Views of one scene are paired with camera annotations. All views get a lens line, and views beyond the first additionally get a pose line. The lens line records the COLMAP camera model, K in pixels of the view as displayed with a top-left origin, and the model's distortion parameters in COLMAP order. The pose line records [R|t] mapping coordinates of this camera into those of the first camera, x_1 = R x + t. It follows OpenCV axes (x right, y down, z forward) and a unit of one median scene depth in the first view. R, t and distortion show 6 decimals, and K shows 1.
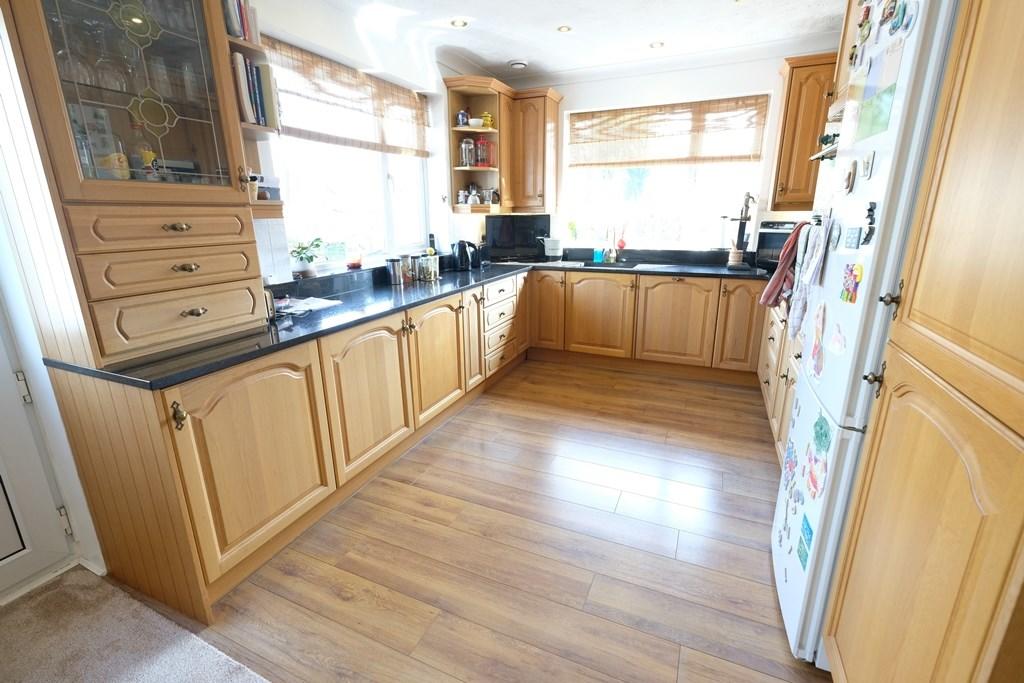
lens RADIAL K [[448.7, 0, 508.8], [0, 448.7, 335.4], [0, 0, 1]] dist [0.000319, 0.000444]
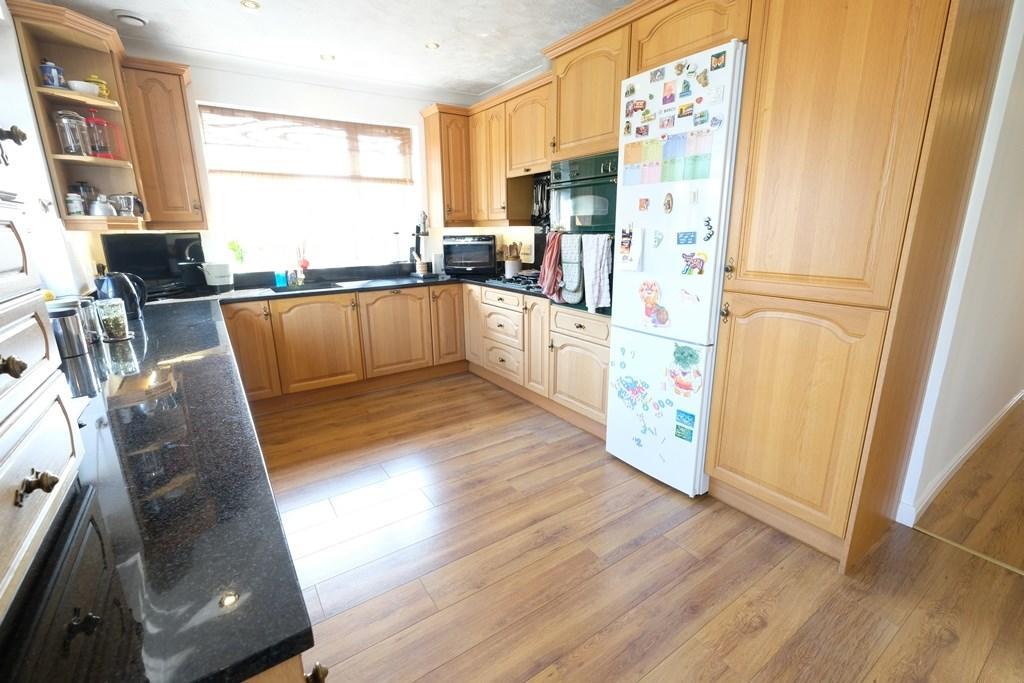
lens RADIAL K [[448.7, 0, 507.8], [0, 448.7, 337.2], [0, 0, 1]] dist [0.000319, 0.000444]
pose [[0.530924, -0.200321, 0.823402, -0.344789], [0.231231, 0.969032, 0.086654, -0.049998], [-0.815262, 0.144390, 0.560803, 0.205295]]
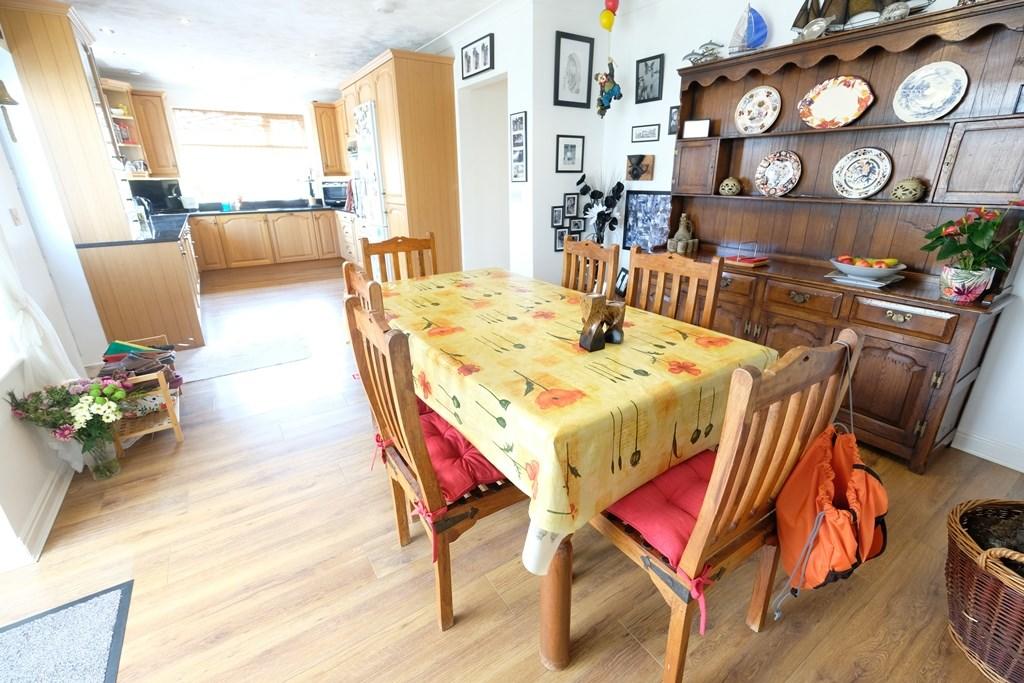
lens RADIAL K [[448.7, 0, 509.1], [0, 448.7, 336.3], [0, 0, 1]] dist [0.000319, 0.000444]
pose [[0.542254, -0.280716, 0.791934, -0.707444], [0.226747, 0.956458, 0.183776, 0.212397], [-0.809040, 0.079915, 0.582295, -0.737160]]
